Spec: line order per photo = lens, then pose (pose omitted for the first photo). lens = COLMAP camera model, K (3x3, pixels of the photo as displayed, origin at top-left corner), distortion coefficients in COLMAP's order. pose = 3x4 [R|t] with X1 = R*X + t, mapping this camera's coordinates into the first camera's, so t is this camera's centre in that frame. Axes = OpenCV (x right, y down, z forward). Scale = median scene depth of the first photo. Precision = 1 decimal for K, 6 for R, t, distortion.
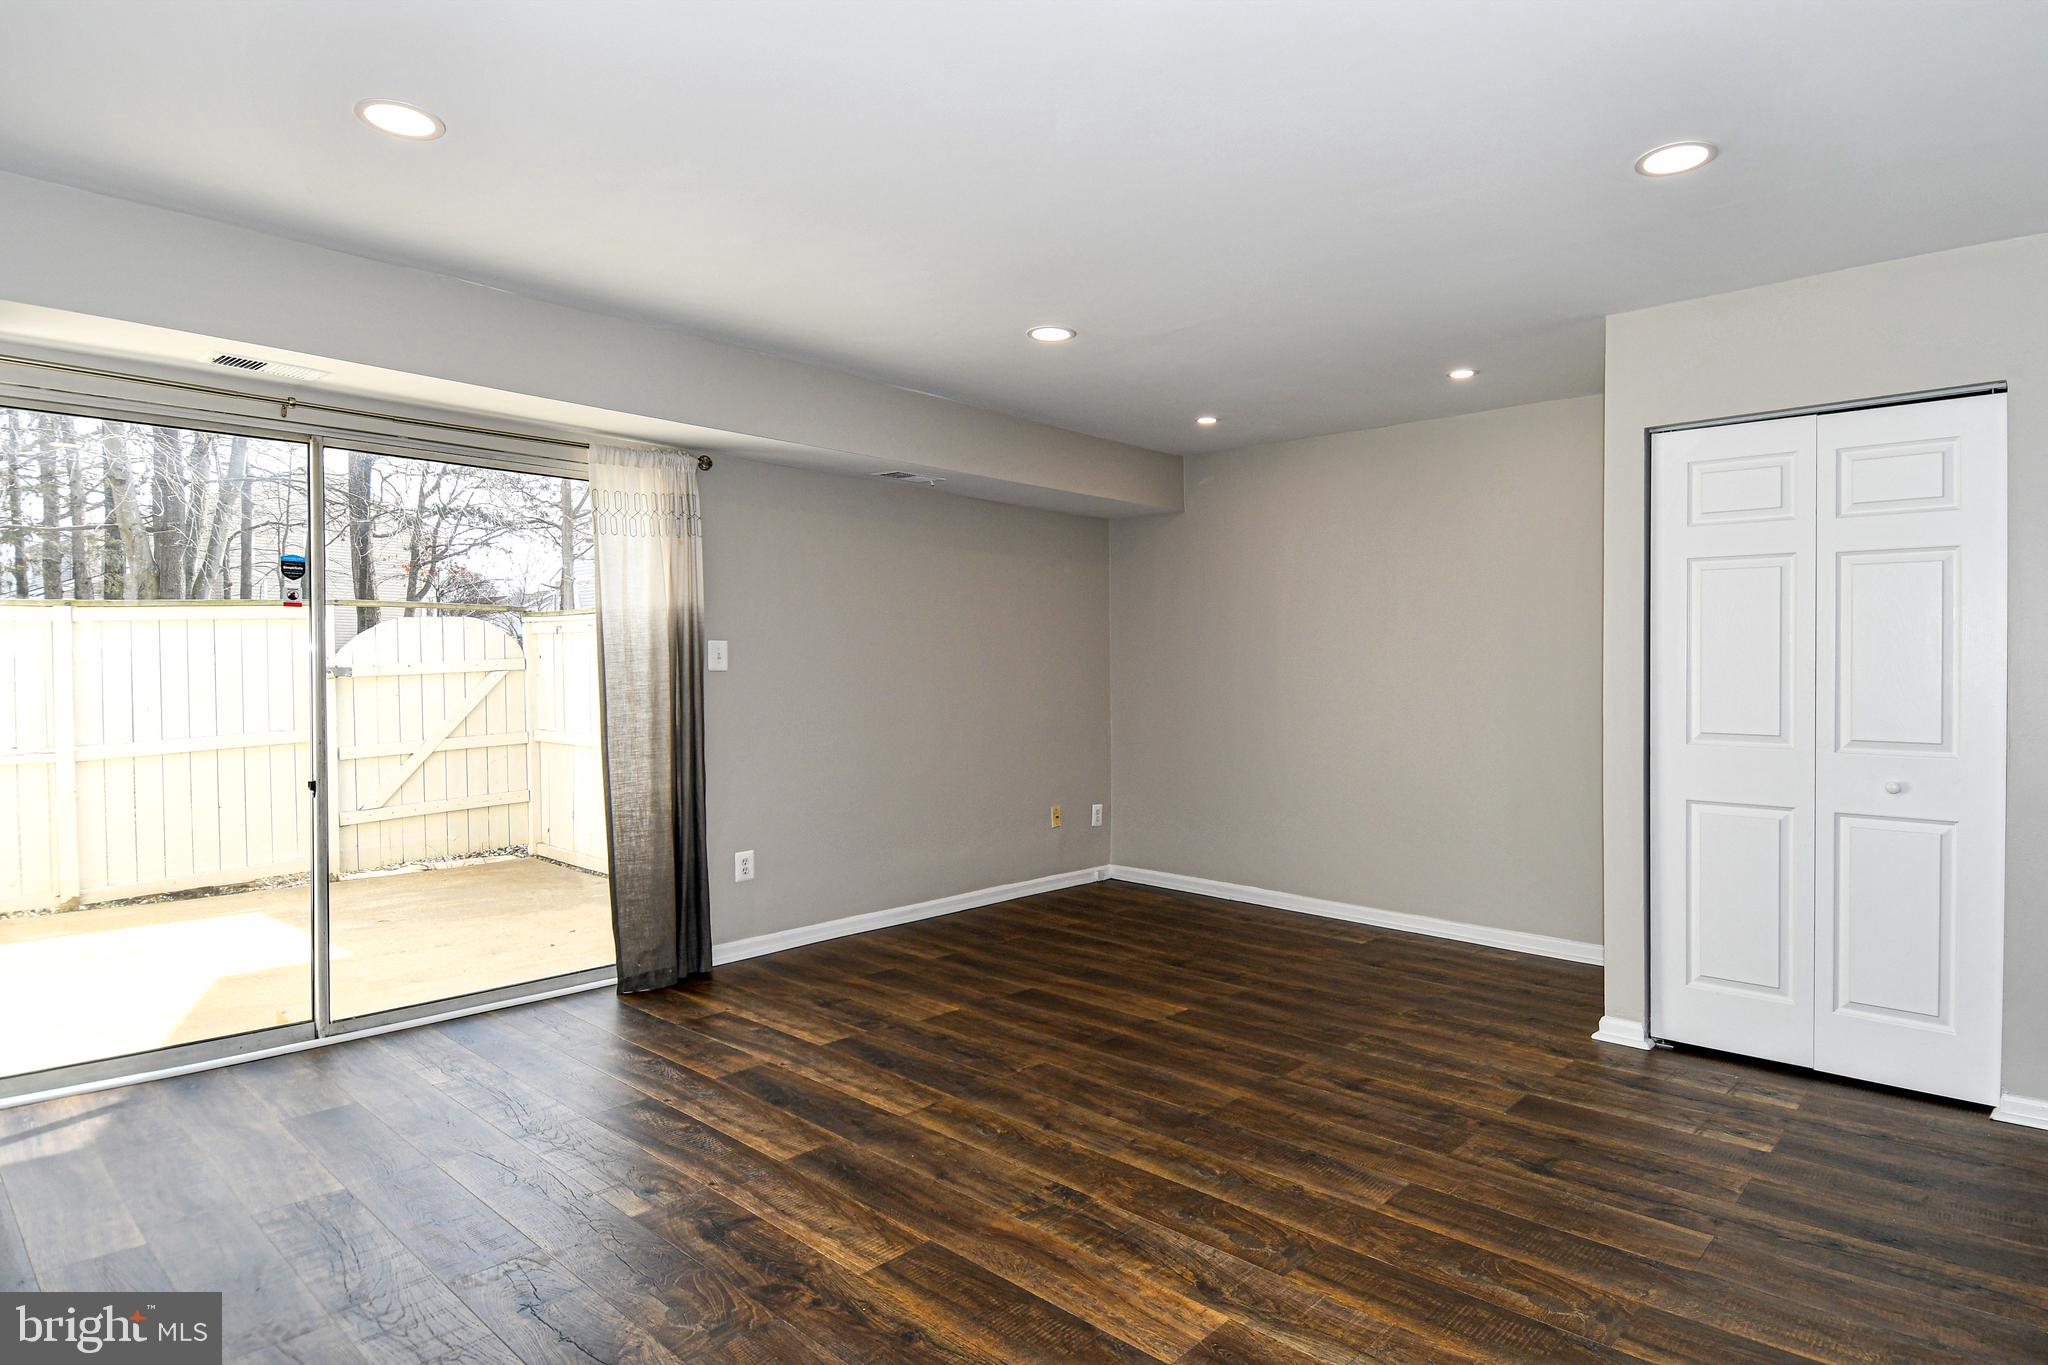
lens RADIAL K [[1113.6, 0, 1079.8], [0, 1113.6, 686.3], [0, 0, 1]] dist [0.047342, -0.052490]
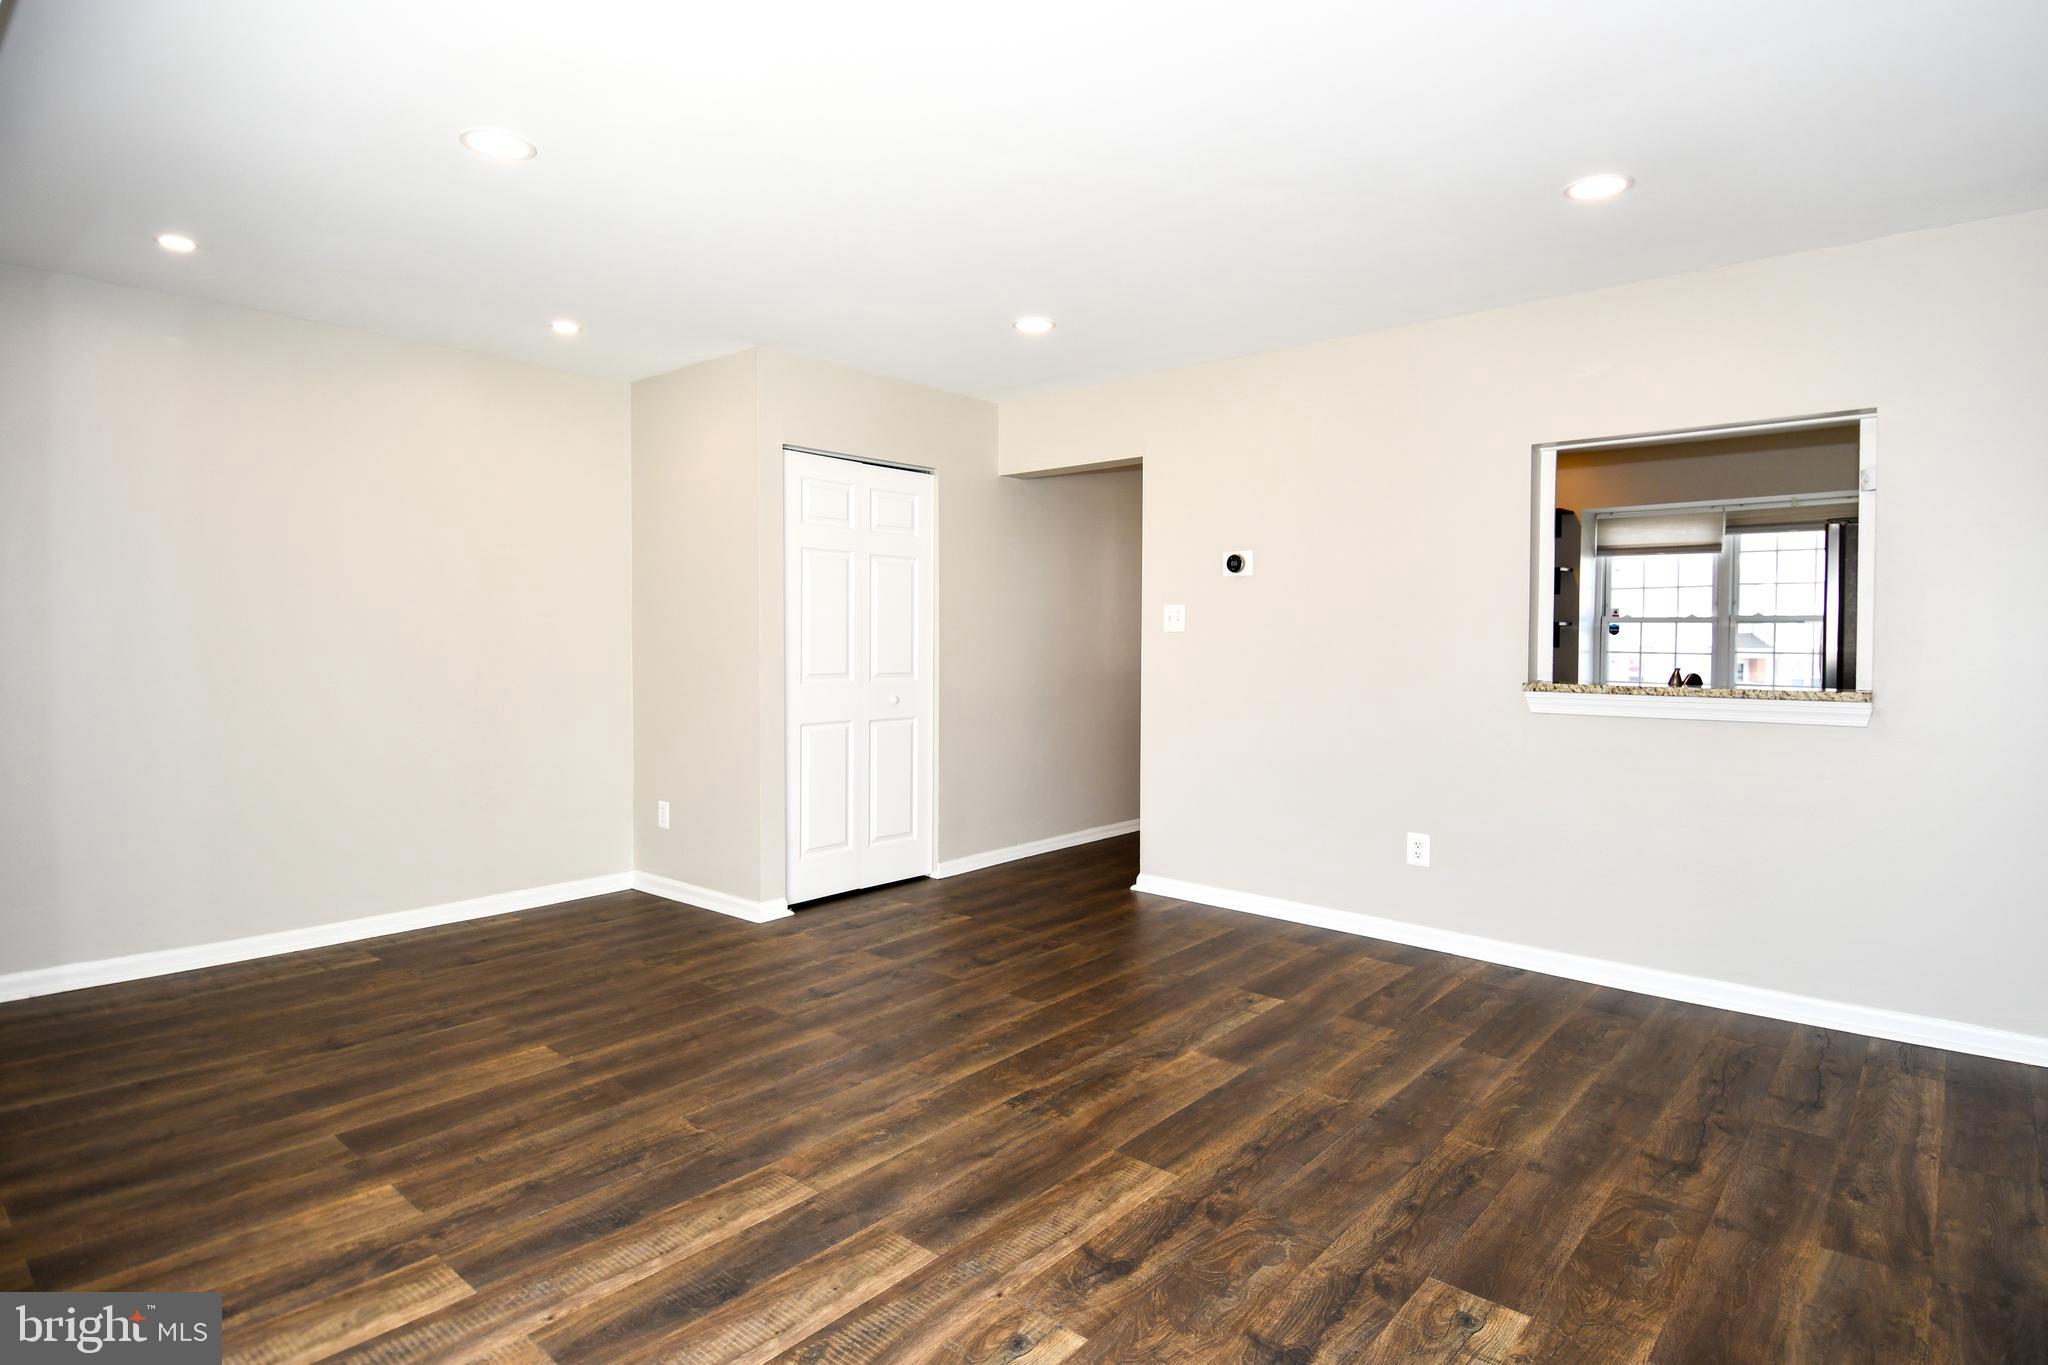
lens RADIAL K [[1097.5, 0, 1077.6], [0, 1097.5, 644.5], [0, 0, 1]] dist [0.049698, -0.056521]
pose [[-0.050893, -0.013886, 0.998608, -0.883837], [0.012916, 0.999811, 0.014561, -0.009971], [-0.998621, 0.013639, -0.050704, 0.800826]]
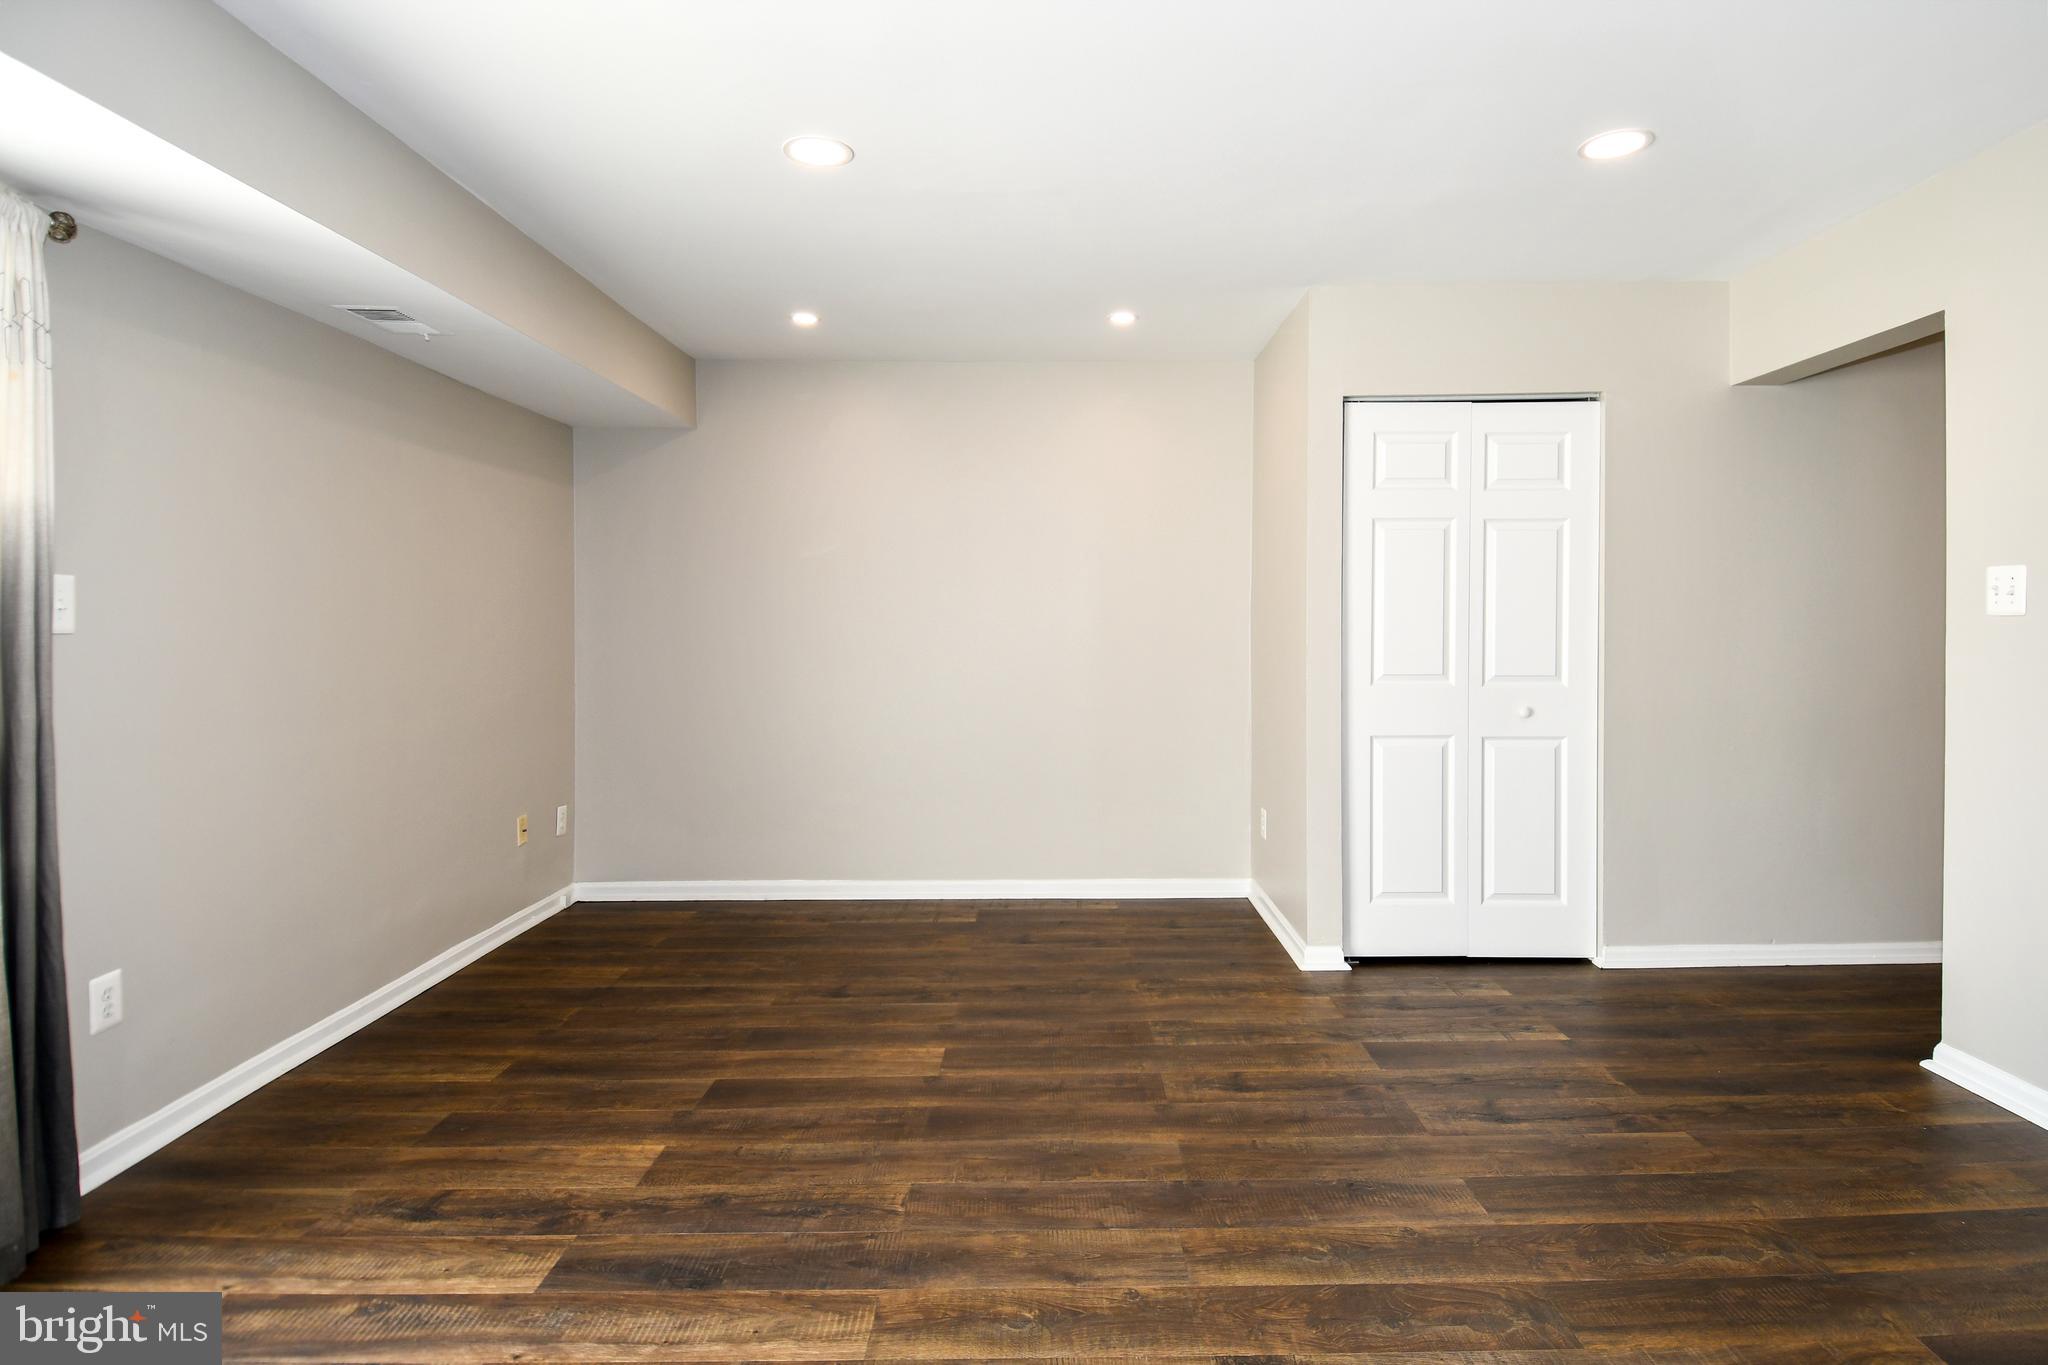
lens RADIAL K [[1082.3, 0, 1039.7], [0, 1082.3, 608.9], [0, 0, 1]] dist [0.050746, -0.049595]
pose [[0.742773, -0.000463, 0.669543, -0.455103], [0.020572, 0.999543, -0.022131, -0.005396], [-0.669227, 0.030212, 0.742443, 0.456442]]
